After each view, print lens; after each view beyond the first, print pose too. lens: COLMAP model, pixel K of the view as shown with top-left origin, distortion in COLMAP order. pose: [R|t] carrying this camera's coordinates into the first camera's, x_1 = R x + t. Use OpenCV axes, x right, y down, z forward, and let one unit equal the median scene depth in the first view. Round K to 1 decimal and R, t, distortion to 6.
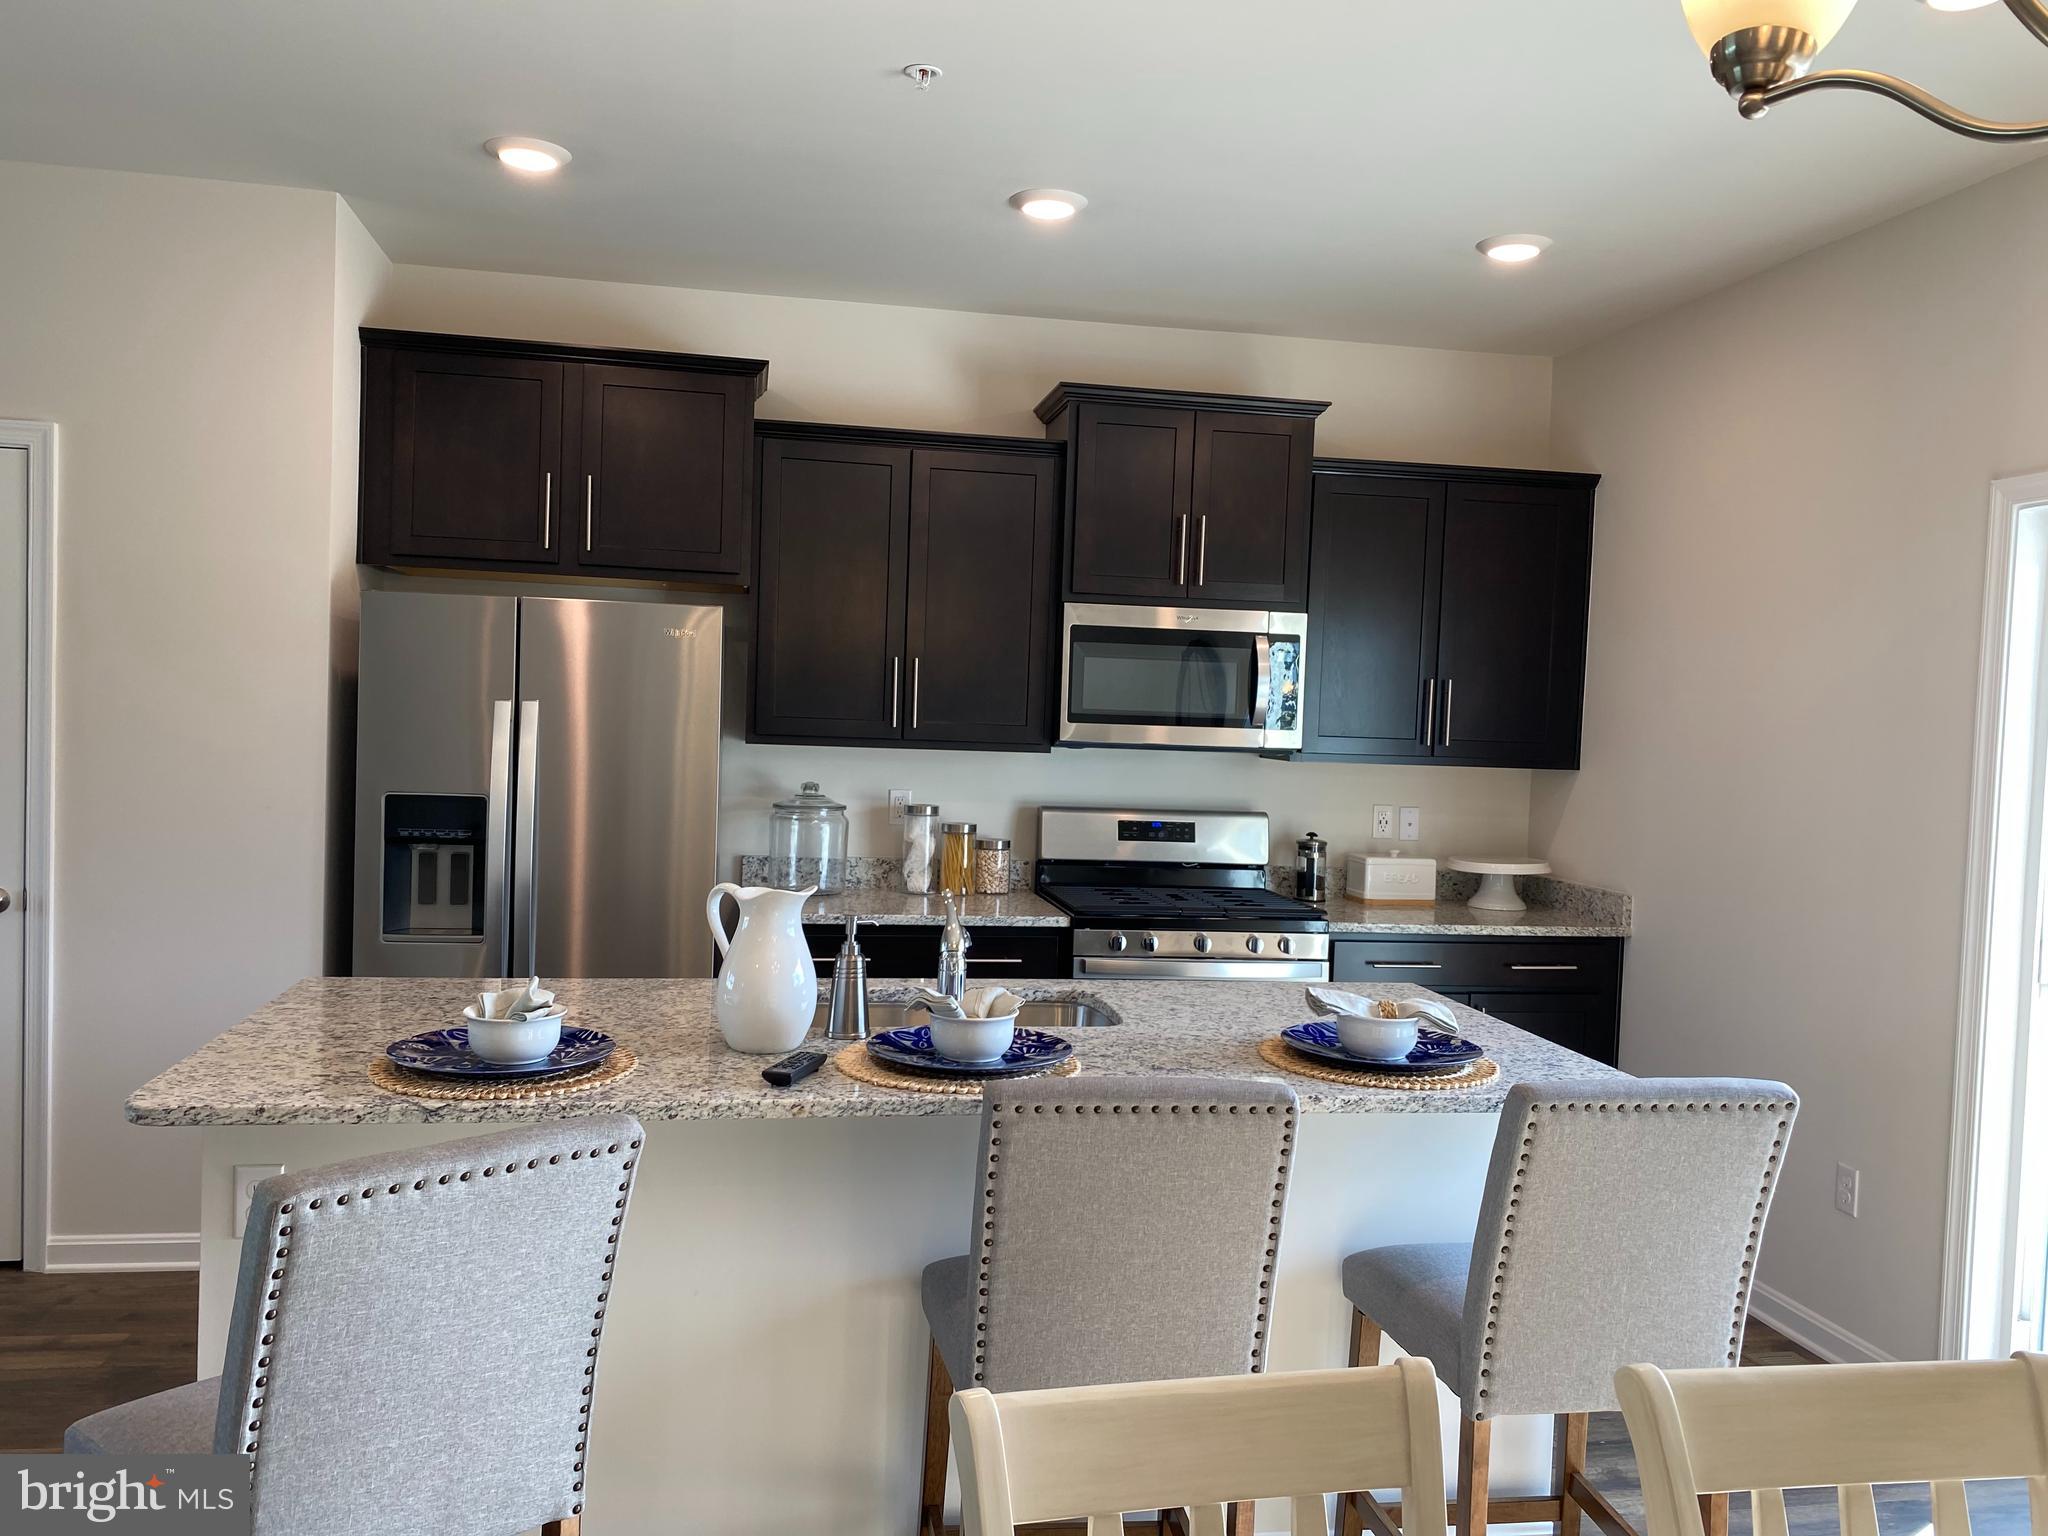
lens RADIAL K [[1564.9, 0, 1031.4], [0, 1564.9, 771.9], [0, 0, 1]] dist [0.045800, -0.040759]
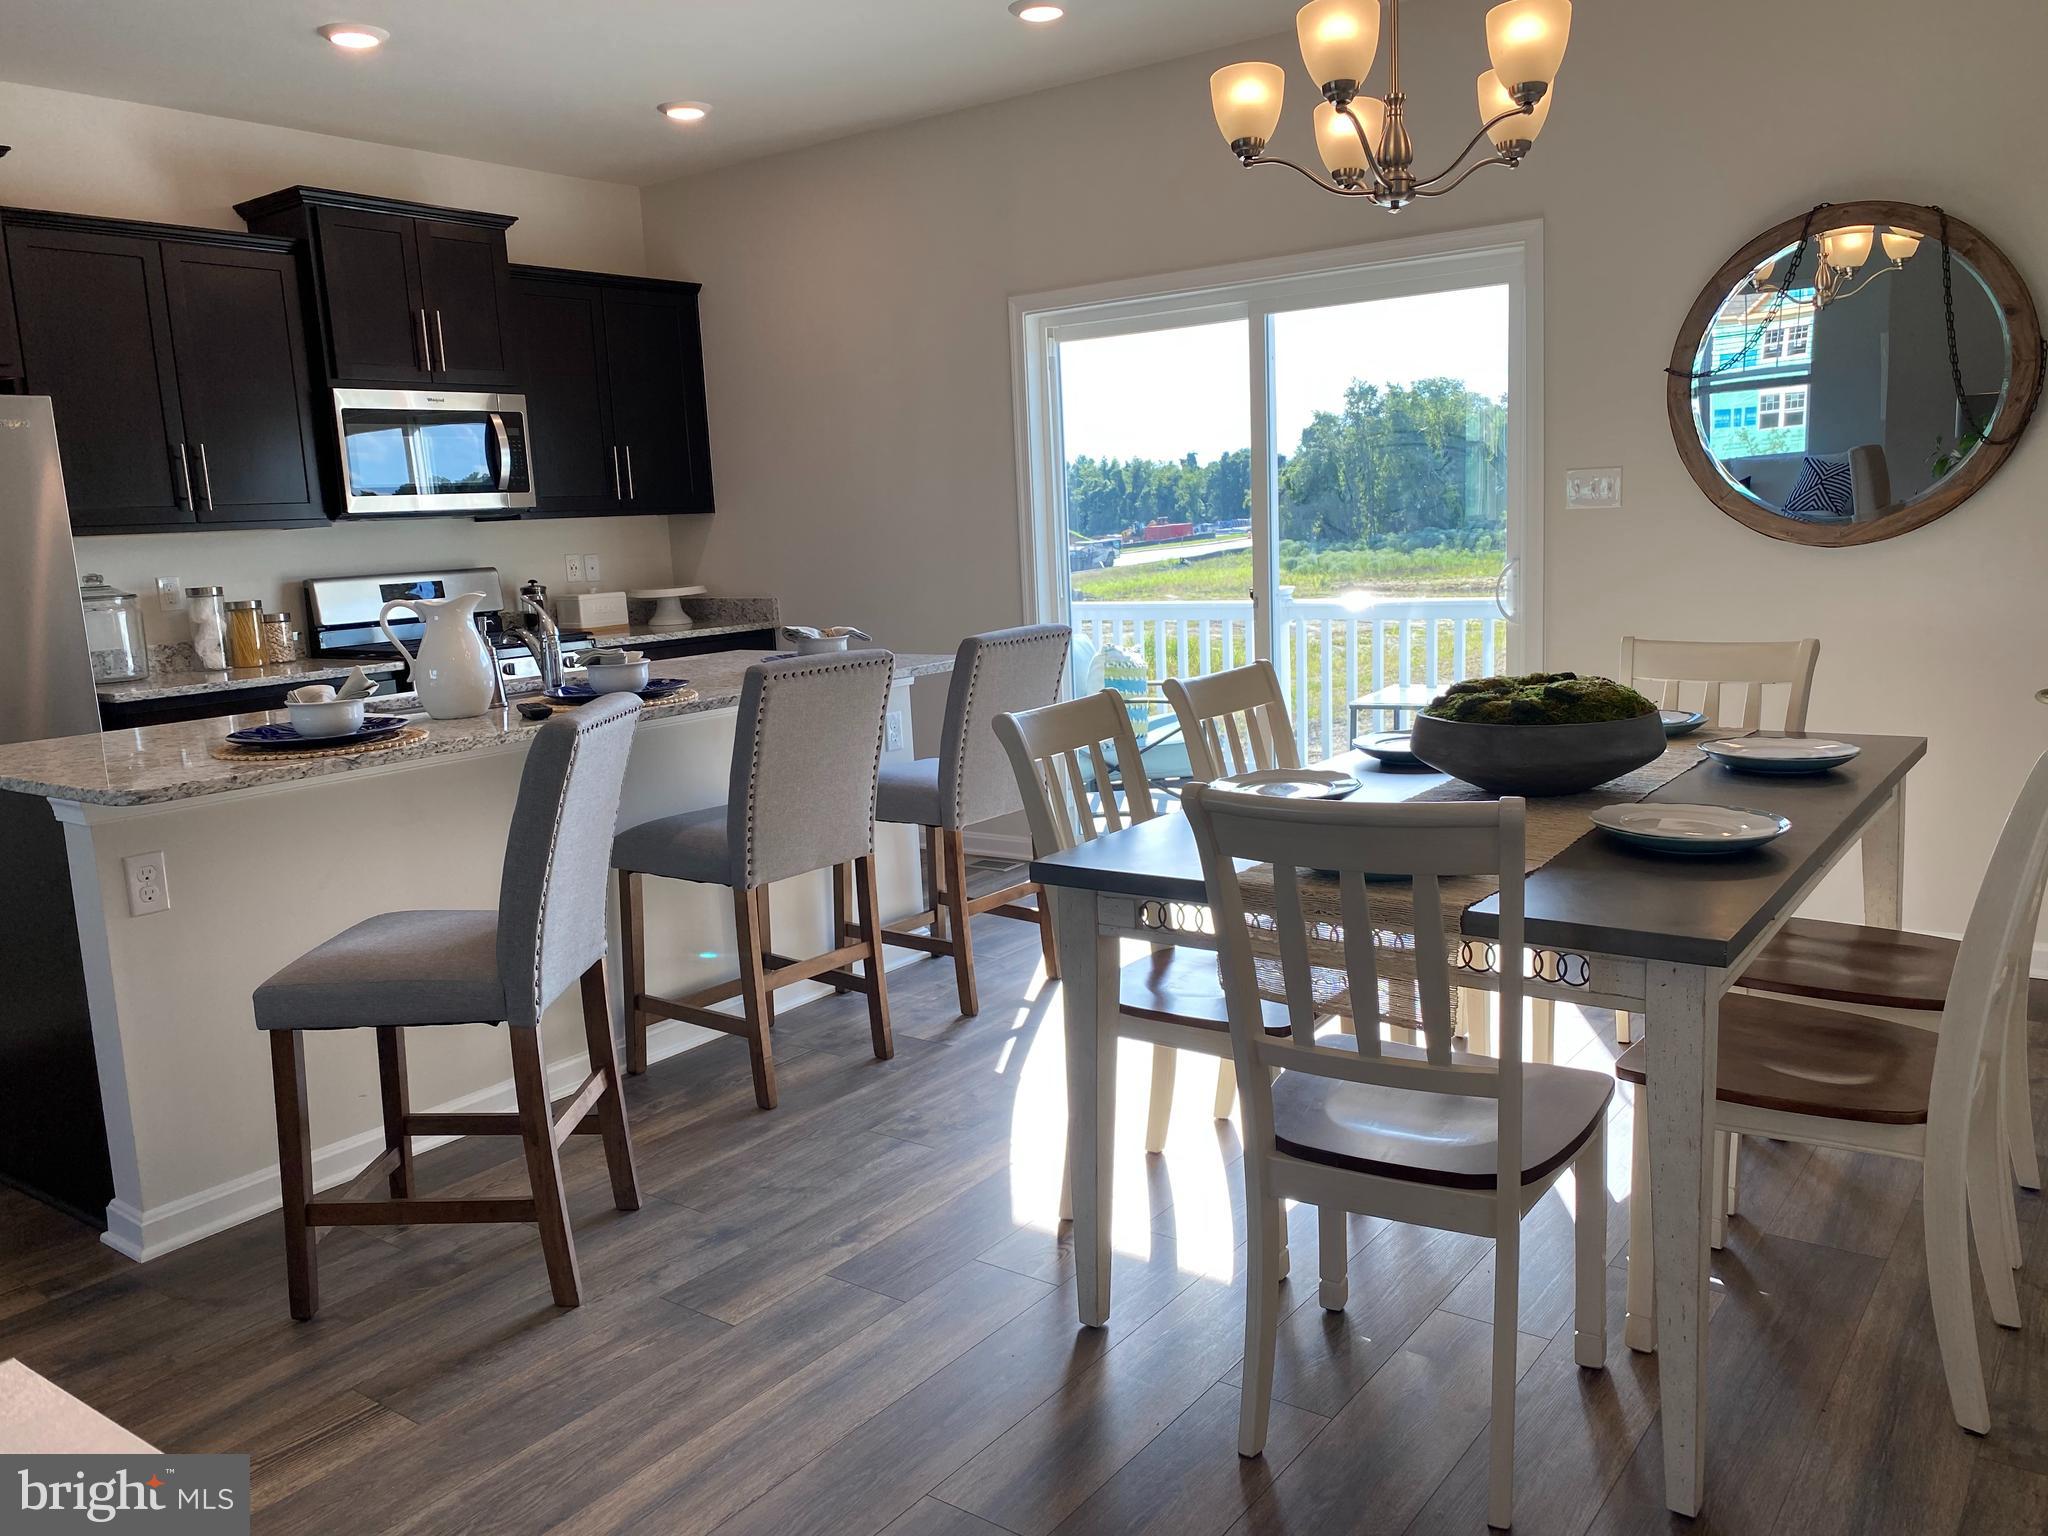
lens RADIAL K [[1564.9, 0, 1052.5], [0, 1564.9, 736.2], [0, 0, 1]] dist [0.045800, -0.040759]
pose [[0.718334, -0.173322, 0.673762, -0.396816], [0.107247, 0.984480, 0.138911, 0.033691], [-0.687382, -0.027525, 0.725774, -0.176543]]
